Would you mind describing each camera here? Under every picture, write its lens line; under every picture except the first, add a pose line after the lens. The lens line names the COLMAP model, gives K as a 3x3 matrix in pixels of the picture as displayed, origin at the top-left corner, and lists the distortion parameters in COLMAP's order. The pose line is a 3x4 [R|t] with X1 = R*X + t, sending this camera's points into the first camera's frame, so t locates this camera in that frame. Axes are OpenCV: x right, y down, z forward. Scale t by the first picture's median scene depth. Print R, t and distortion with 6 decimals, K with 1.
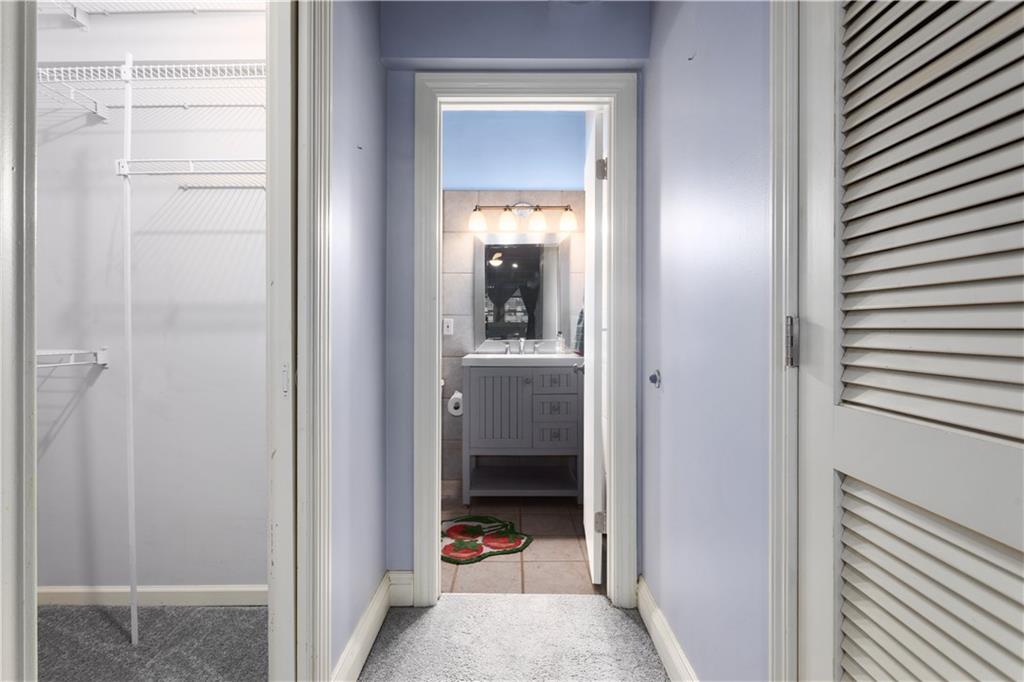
lens RADIAL K [[489.9, 0, 510.4], [0, 489.9, 335.5], [0, 0, 1]] dist [-0.003696, -0.000694]
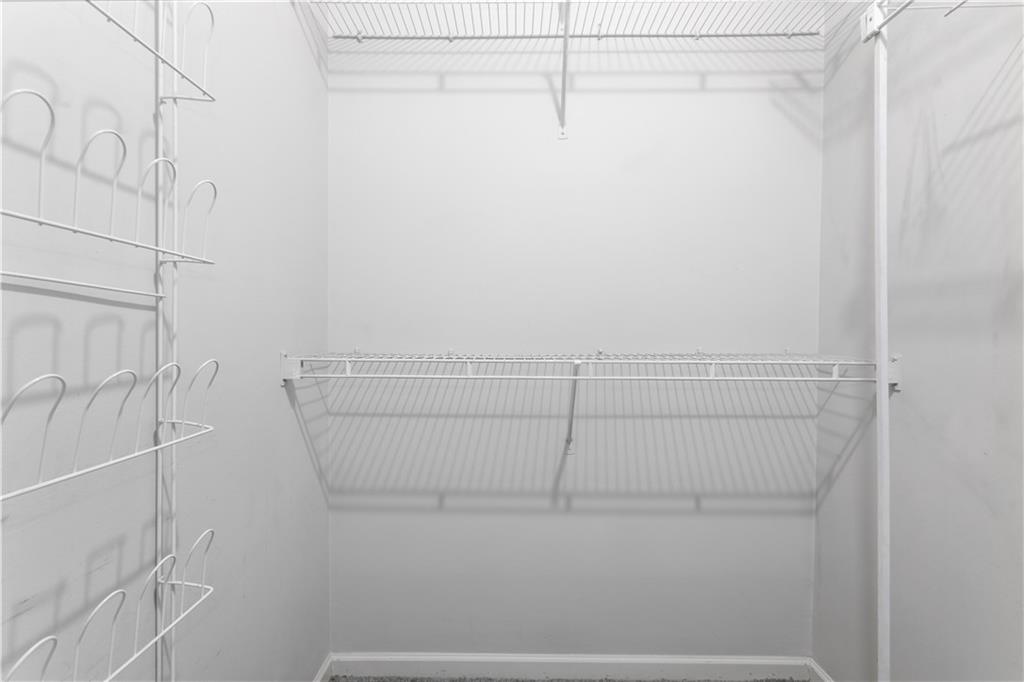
lens RADIAL K [[489.9, 0, 512.0], [0, 489.9, 337.6], [0, 0, 1]] dist [-0.003696, -0.000694]
pose [[0.004247, 0.017573, -0.999837, -0.220254], [-0.011923, 0.999775, 0.017521, -0.004219], [0.999920, 0.011846, 0.004455, 0.516017]]
